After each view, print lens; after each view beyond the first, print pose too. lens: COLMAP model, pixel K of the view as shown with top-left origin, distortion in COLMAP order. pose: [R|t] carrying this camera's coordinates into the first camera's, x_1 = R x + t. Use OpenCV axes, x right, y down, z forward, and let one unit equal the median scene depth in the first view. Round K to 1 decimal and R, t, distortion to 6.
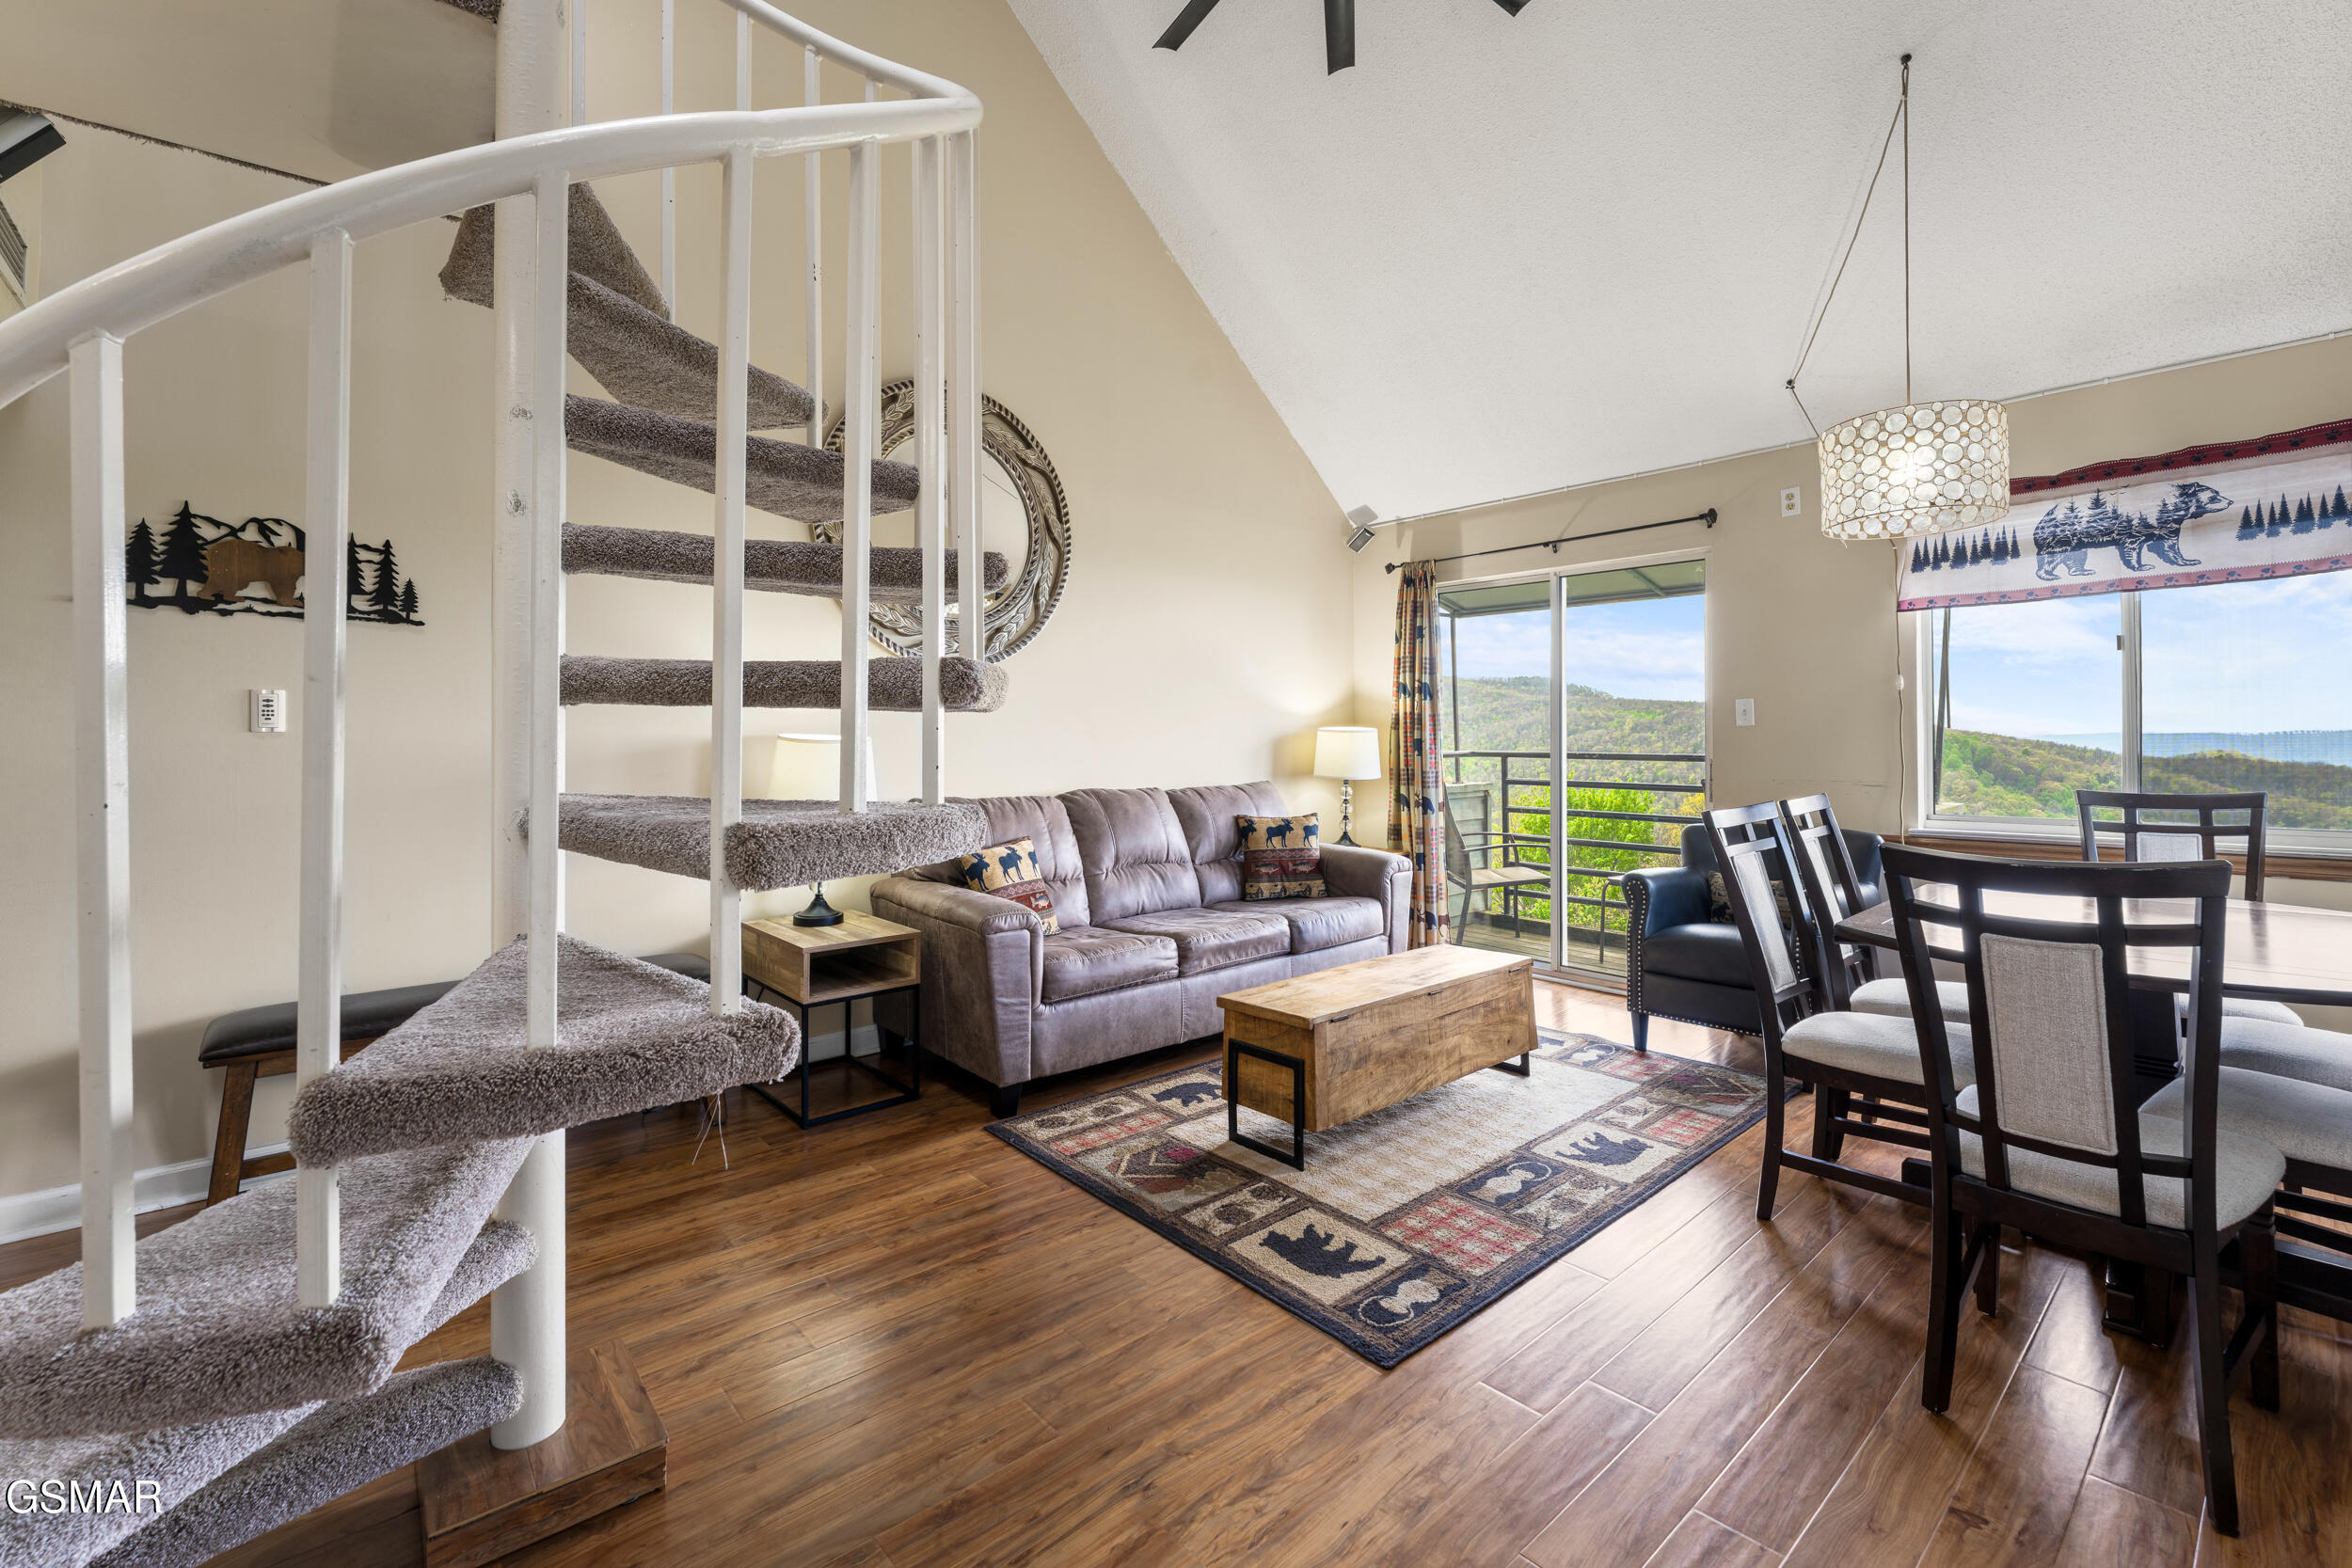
lens RADIAL K [[1033.1, 0, 1184.3], [0, 1033.1, 715.2], [0, 0, 1]] dist [-0.001453, -0.000595]
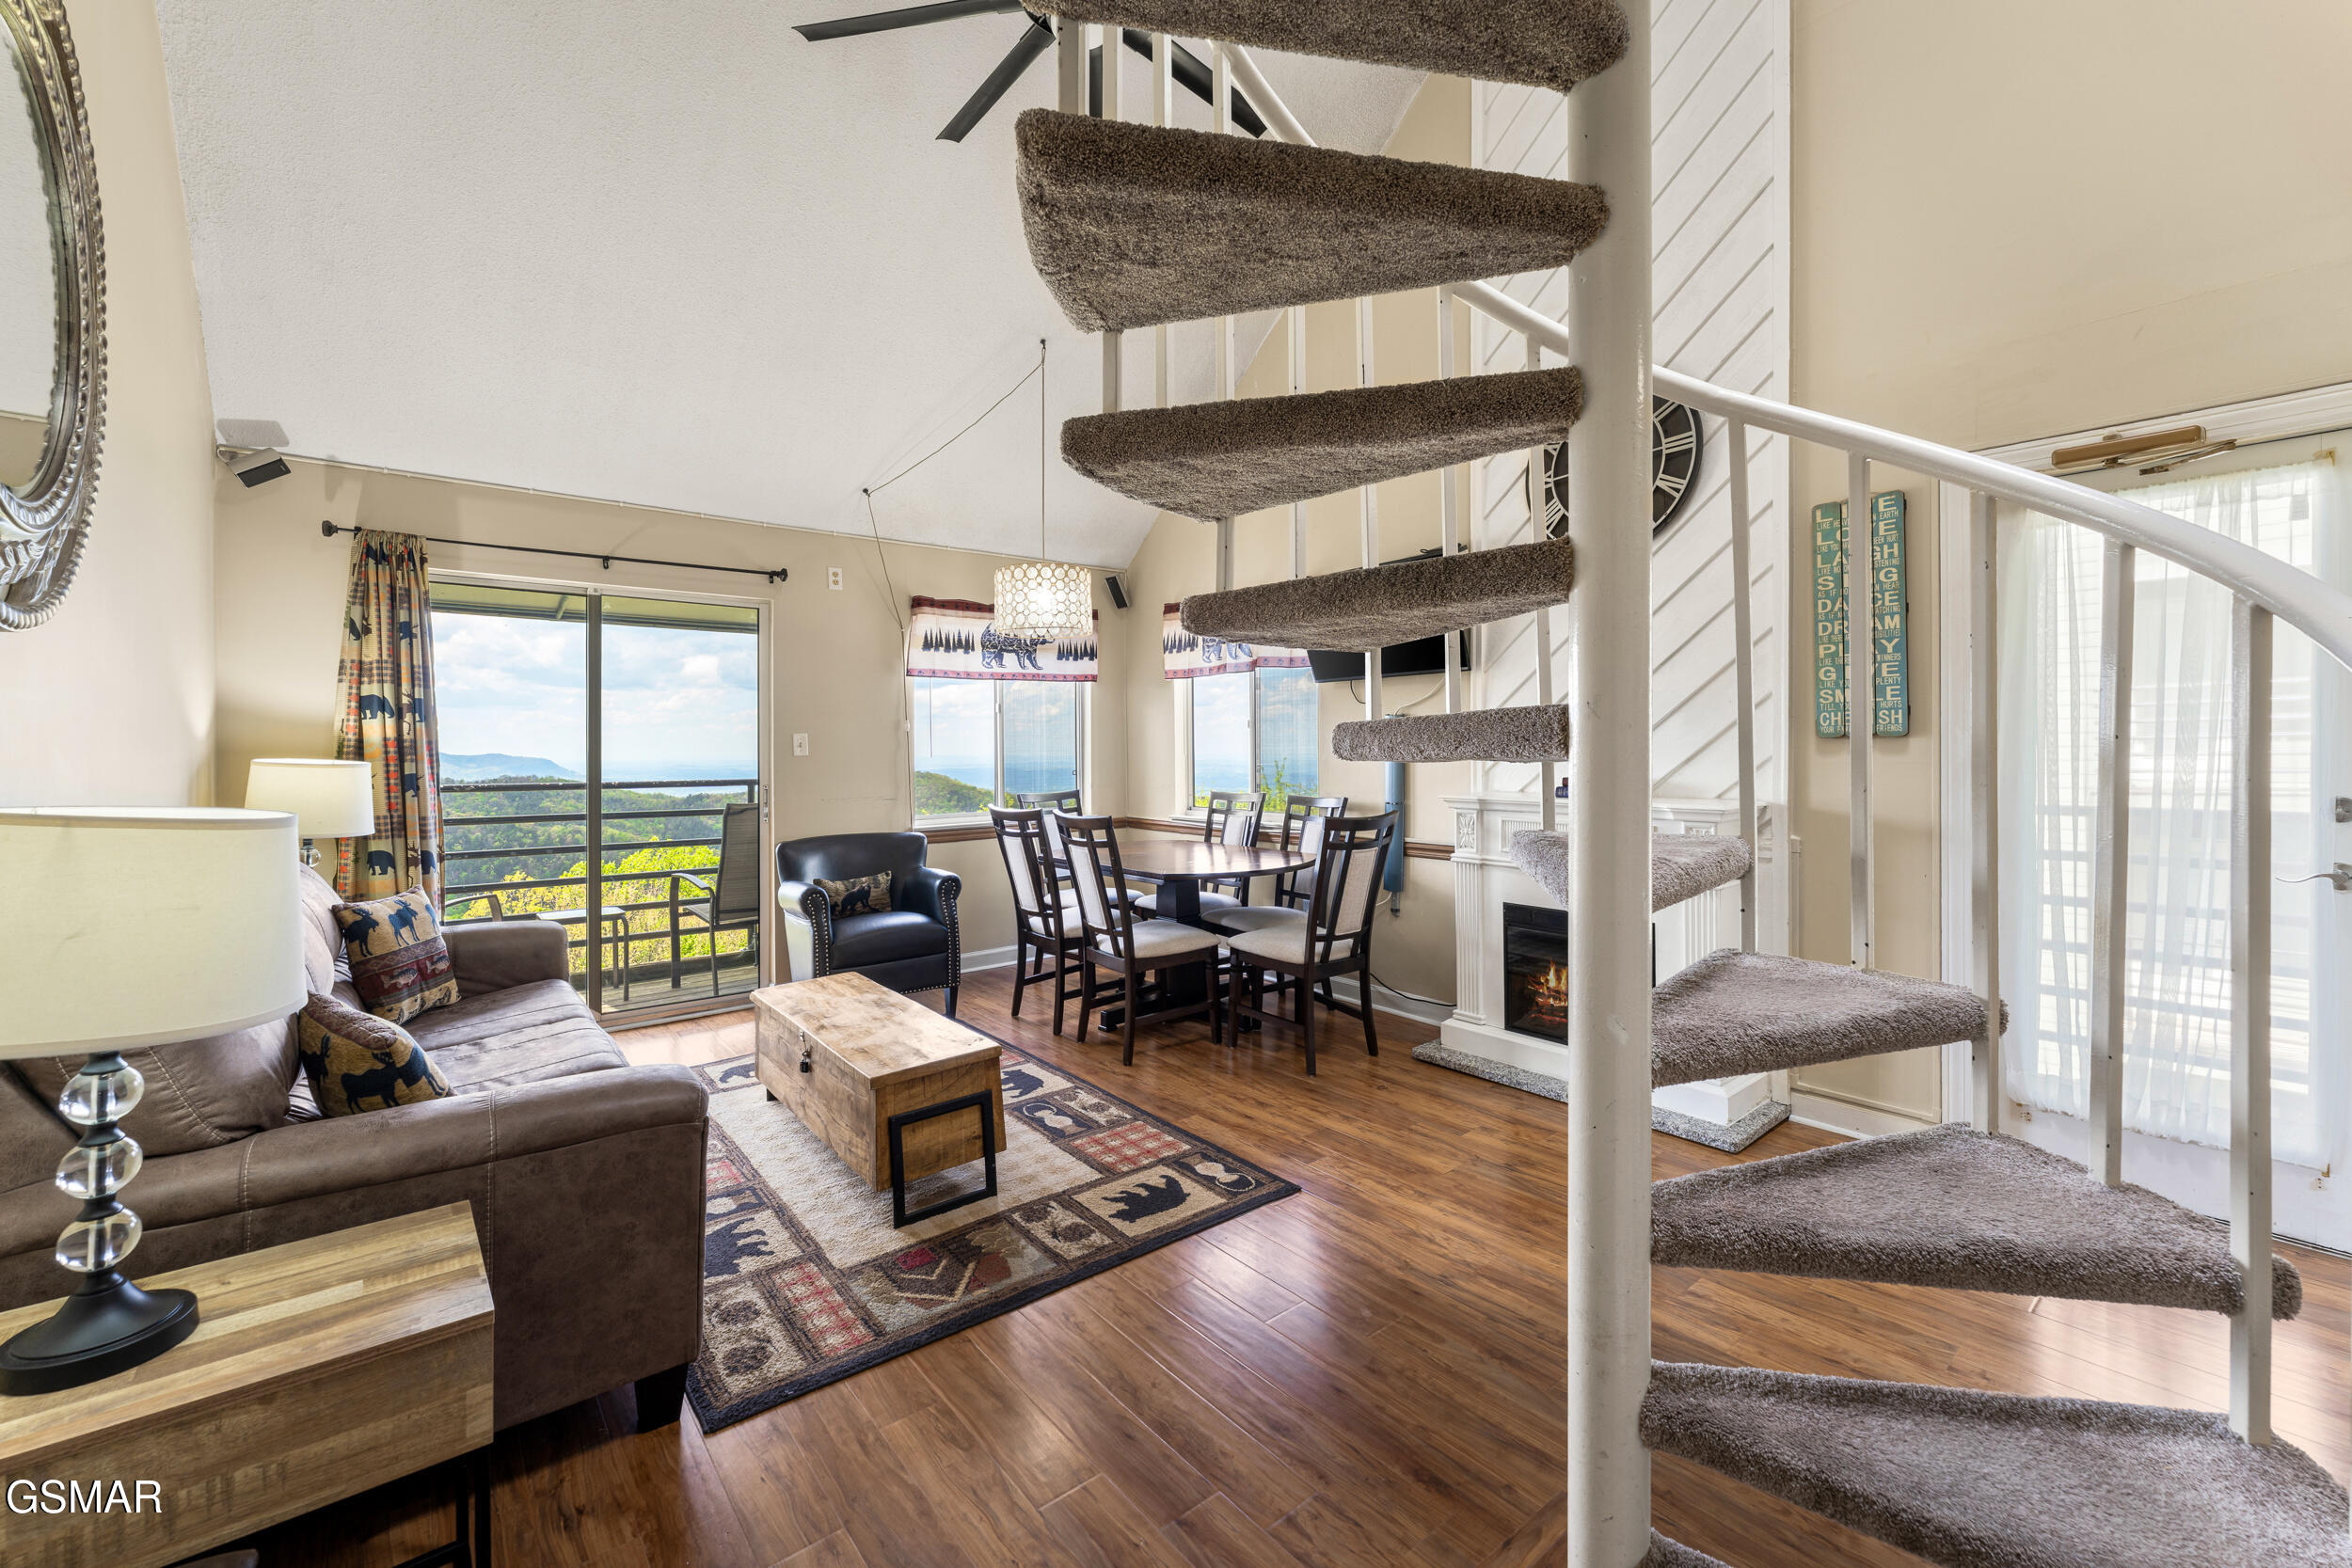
lens RADIAL K [[949.6, 0, 1205.7], [0, 949.6, 744.0], [0, 0, 1]] dist [-0.002491, -0.000924]
pose [[0.008497, 0.004493, 0.999954, -0.614255], [-0.018816, 0.999814, -0.004332, -0.008832], [-0.999787, -0.018779, 0.008580, 0.576862]]
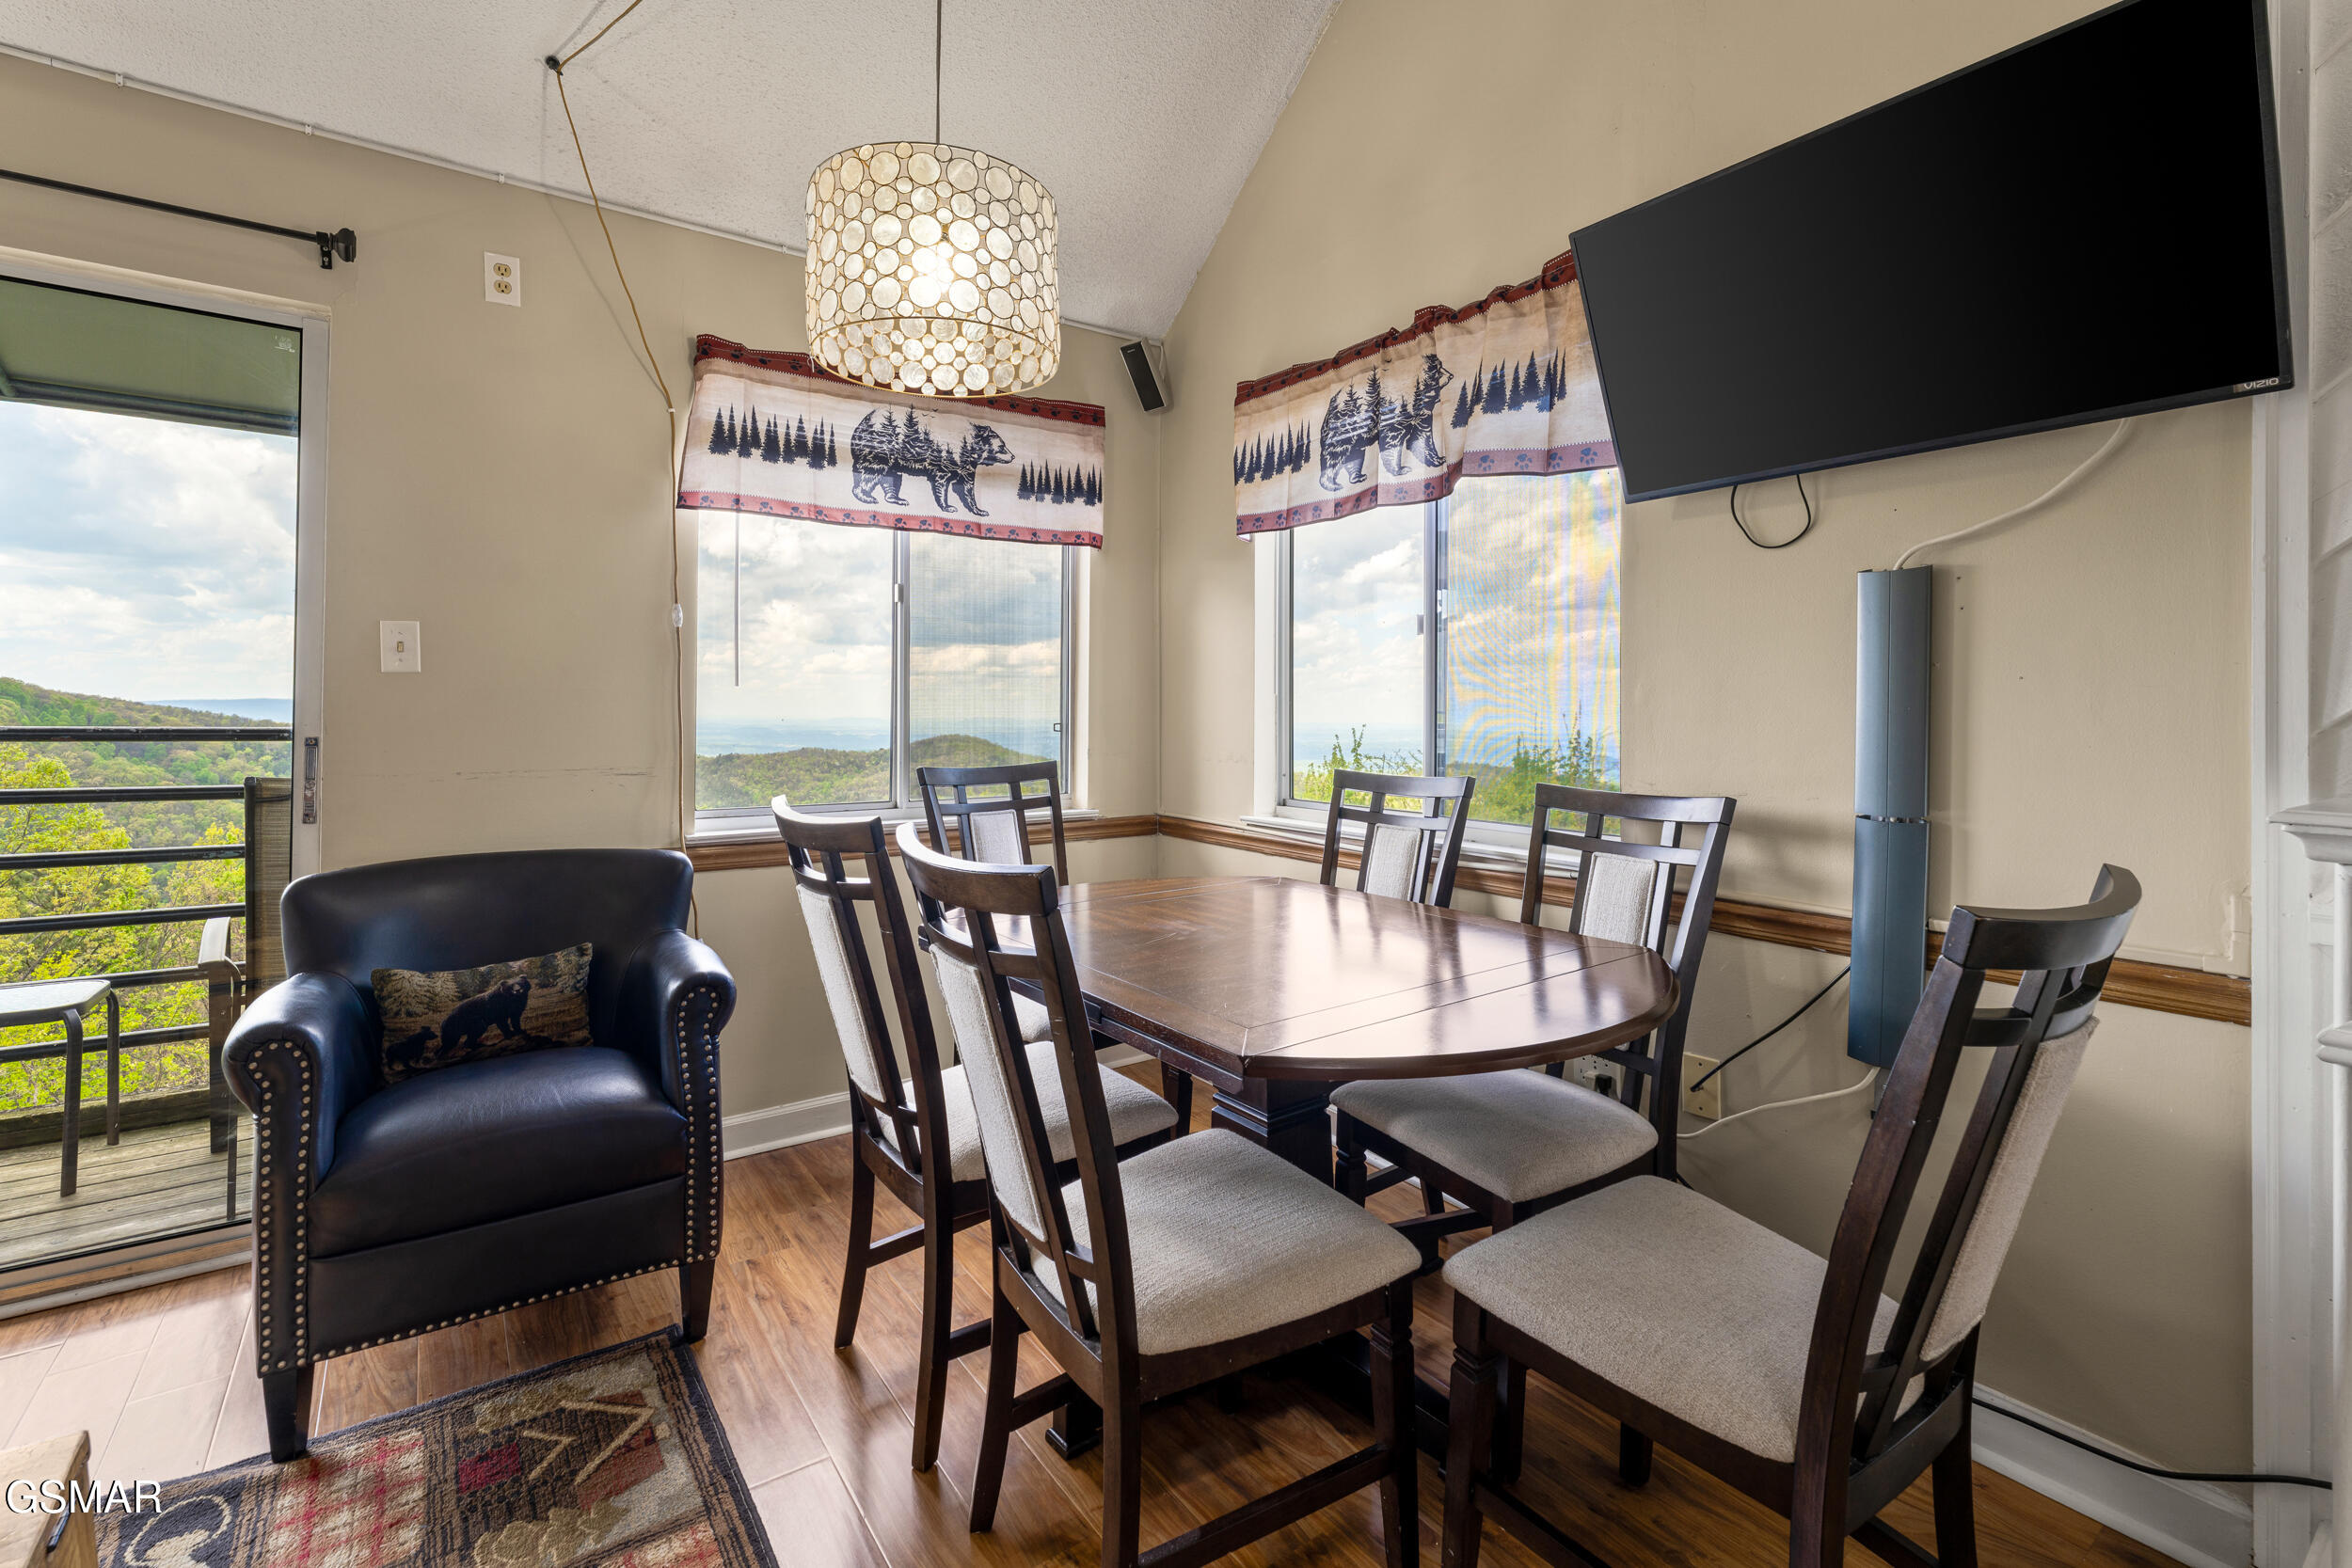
lens RADIAL K [[1033.1, 0, 1166.6], [0, 1033.1, 708.3], [0, 0, 1]] dist [-0.001453, -0.000595]
pose [[0.104838, 0.007168, 0.994464, 0.072914], [-0.032810, 0.999455, -0.003745, 0.019120], [-0.993948, -0.032235, 0.105016, 0.620340]]
